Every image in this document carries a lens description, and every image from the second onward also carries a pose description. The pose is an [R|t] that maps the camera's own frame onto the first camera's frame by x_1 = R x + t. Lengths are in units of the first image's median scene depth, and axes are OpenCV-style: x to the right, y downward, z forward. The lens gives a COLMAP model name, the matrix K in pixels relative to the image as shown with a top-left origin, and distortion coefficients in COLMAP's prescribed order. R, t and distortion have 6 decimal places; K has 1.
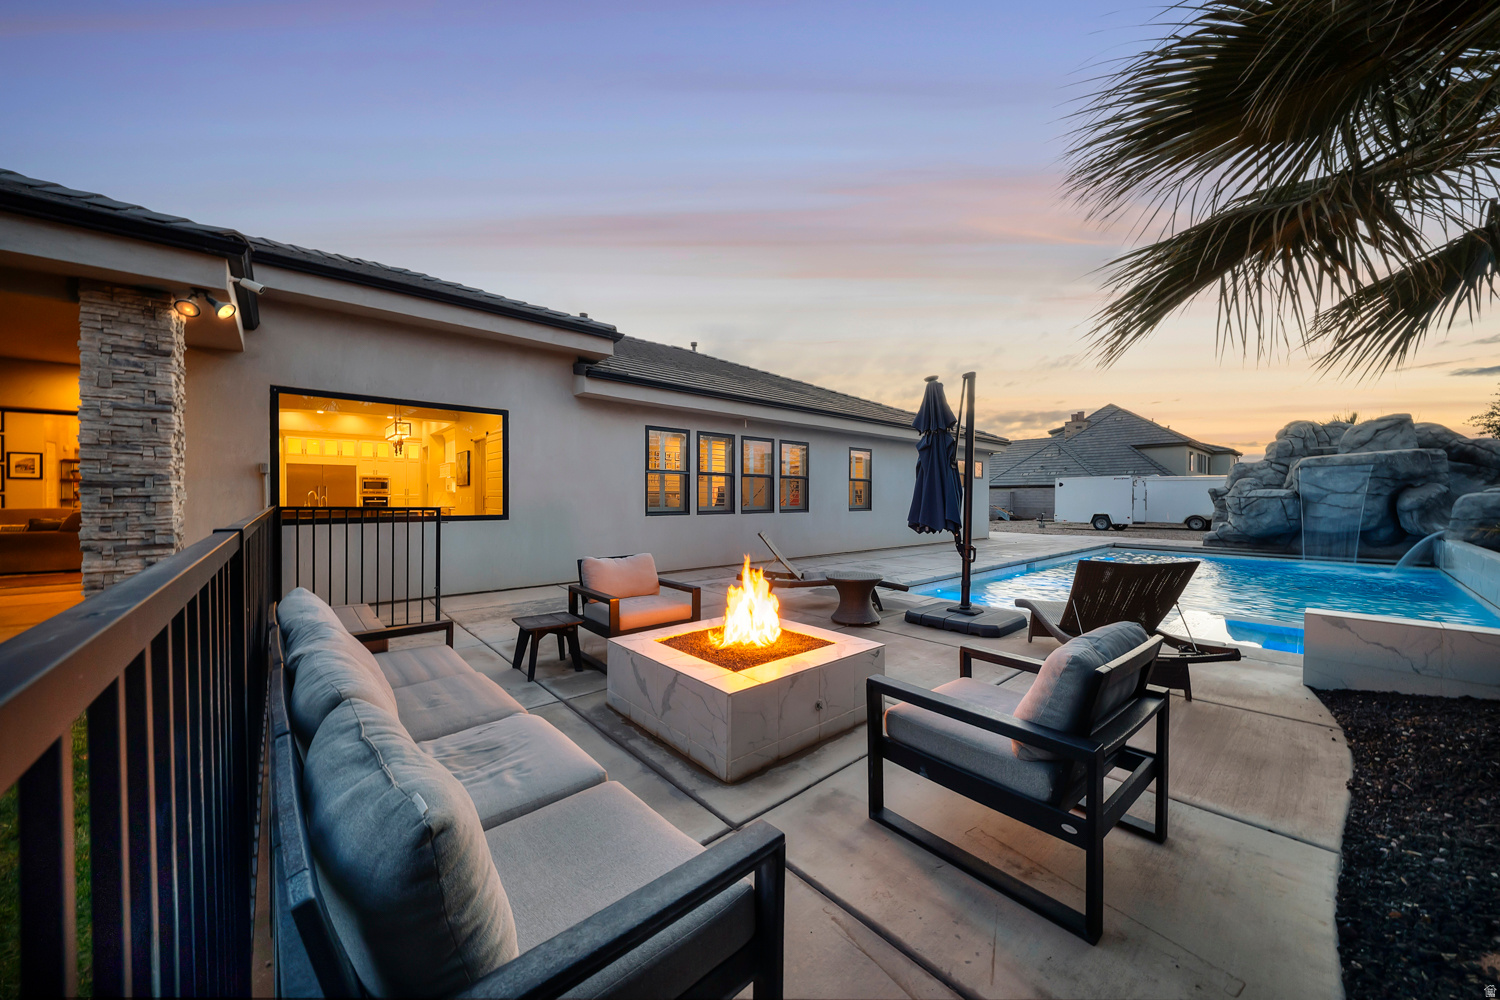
lens RADIAL K [[520.6, 0, 746.7], [0, 520.6, 499.4], [0, 0, 1]] dist [0.001486, -0.003220]
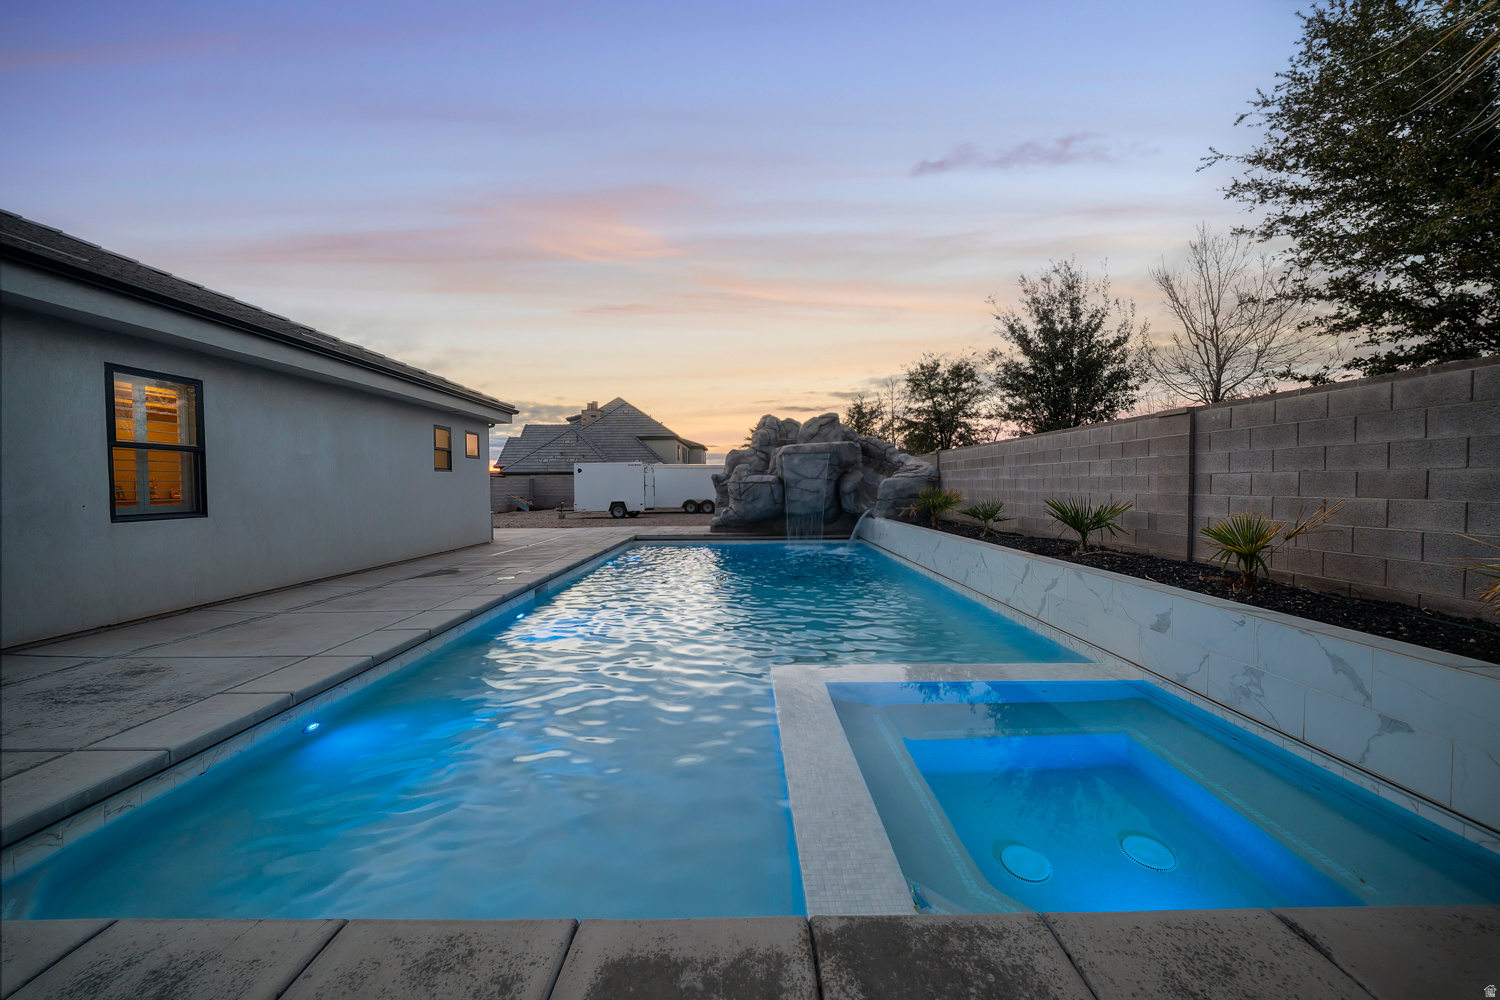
lens RADIAL K [[520.6, 0, 746.7], [0, 520.6, 499.4], [0, 0, 1]] dist [0.001486, -0.003220]
pose [[0.656870, -0.029864, 0.753412, 0.218602], [0.012343, 0.999507, 0.028857, -0.001061], [-0.753903, -0.009656, 0.656915, 0.366131]]
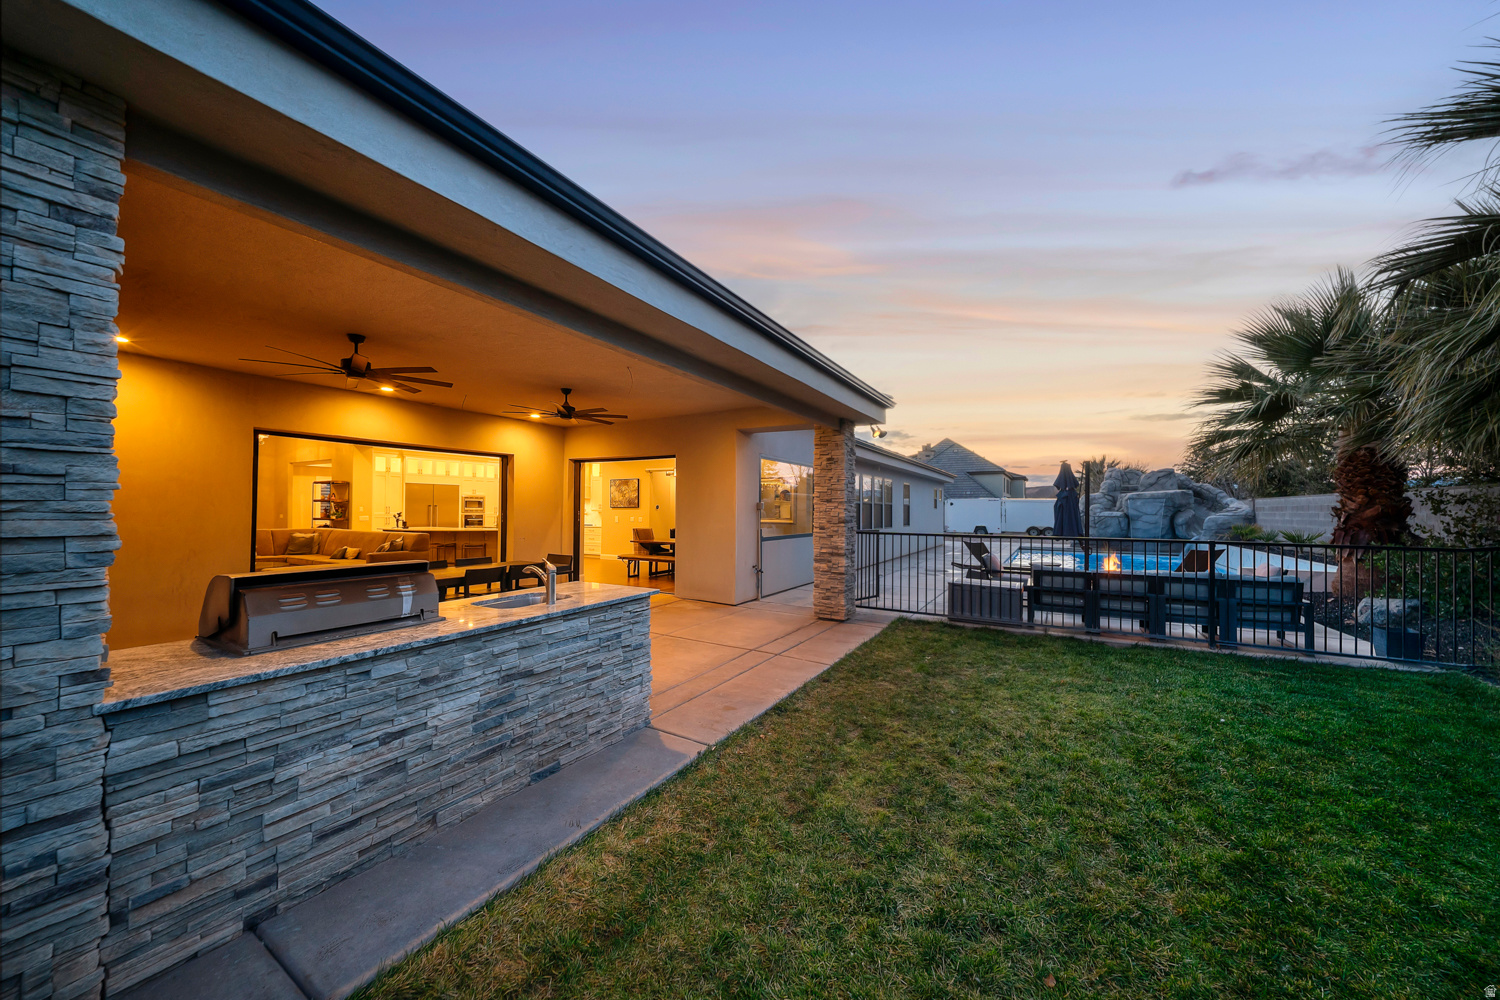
lens RADIAL K [[533.8, 0, 745.0], [0, 533.8, 498.6], [0, 0, 1]] dist [0.004307, -0.003718]
pose [[0.946590, 0.010571, 0.322267, -0.688286], [-0.003852, 0.999762, -0.021479, -0.021639], [-0.322417, 0.019091, 0.946405, -0.246797]]
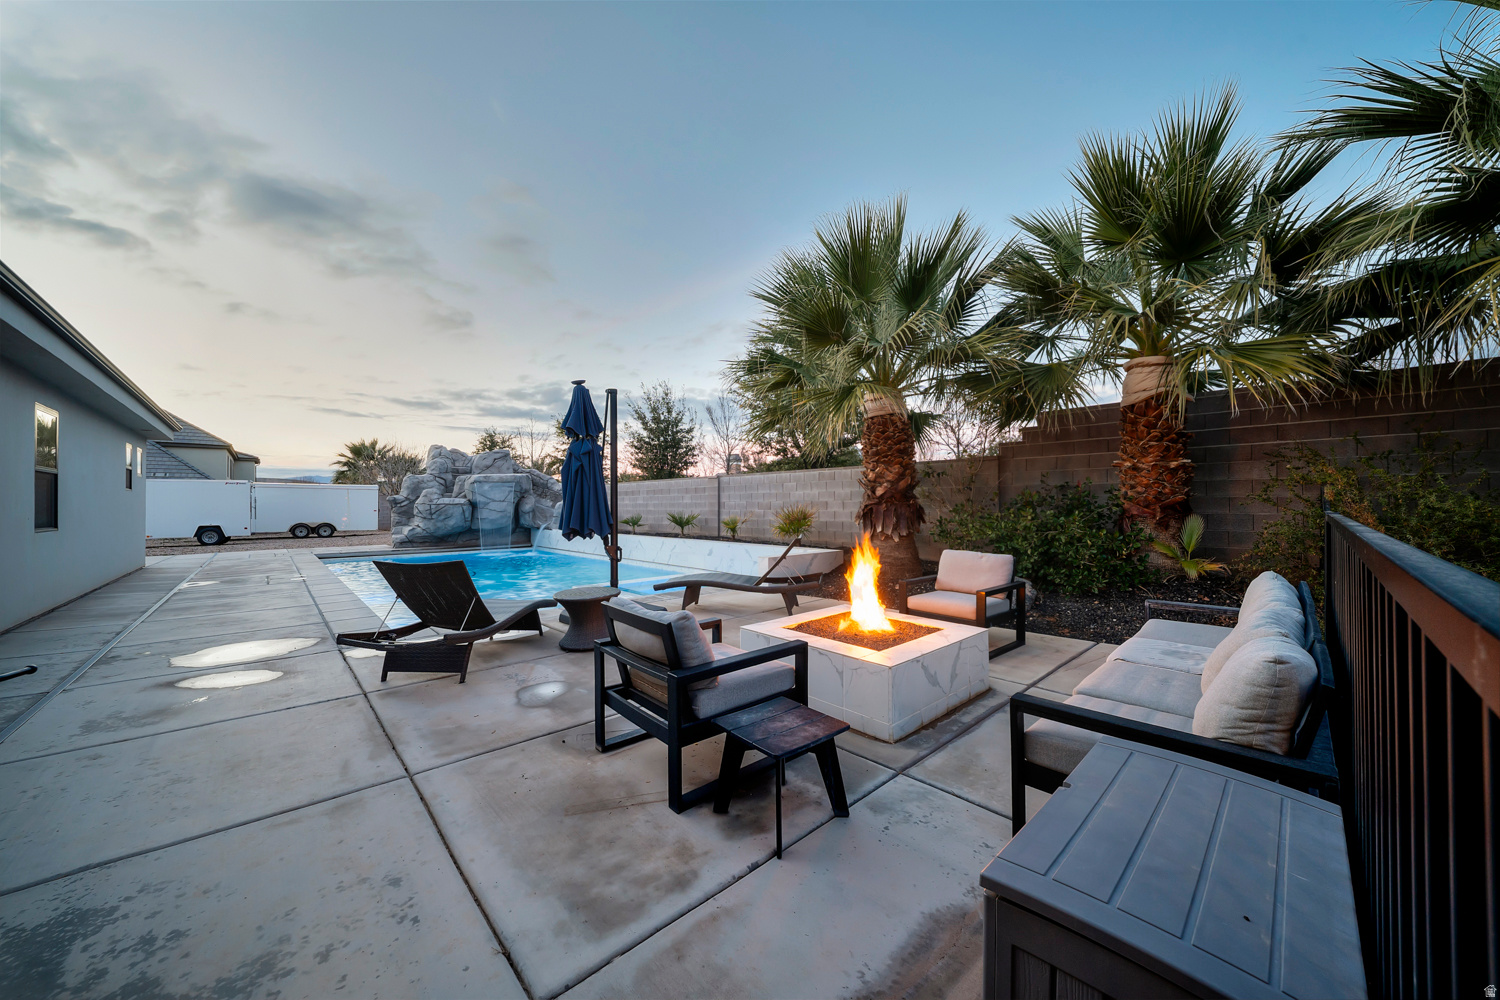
lens RADIAL K [[520.2, 0, 740.3], [0, 520.2, 516.7], [0, 0, 1]] dist [0.006232, -0.000181]
pose [[-0.018524, -0.023903, 0.999543, -0.303778], [0.006938, 0.999687, 0.024035, 0.000426], [-0.999804, 0.007380, -0.018352, 0.346881]]
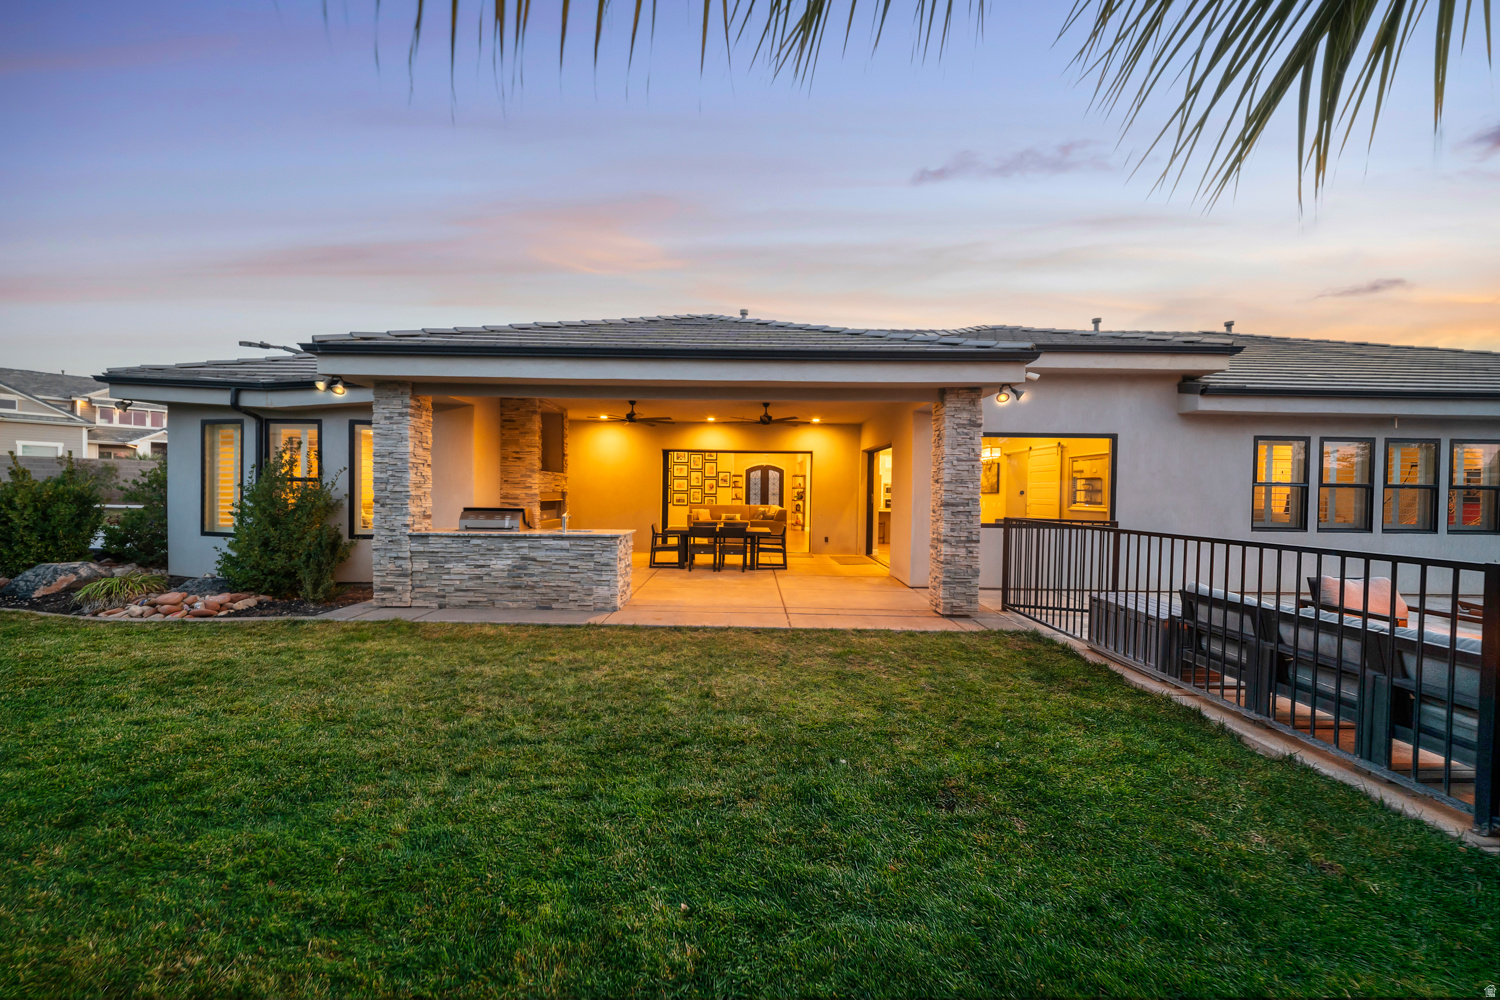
lens RADIAL K [[533.8, 0, 745.0], [0, 533.8, 498.6], [0, 0, 1]] dist [0.004307, -0.003718]
pose [[0.755313, 0.020157, -0.655054, -0.184739], [-0.014737, 0.999797, 0.013773, -0.019830], [0.655199, -0.000749, 0.755456, -0.254343]]
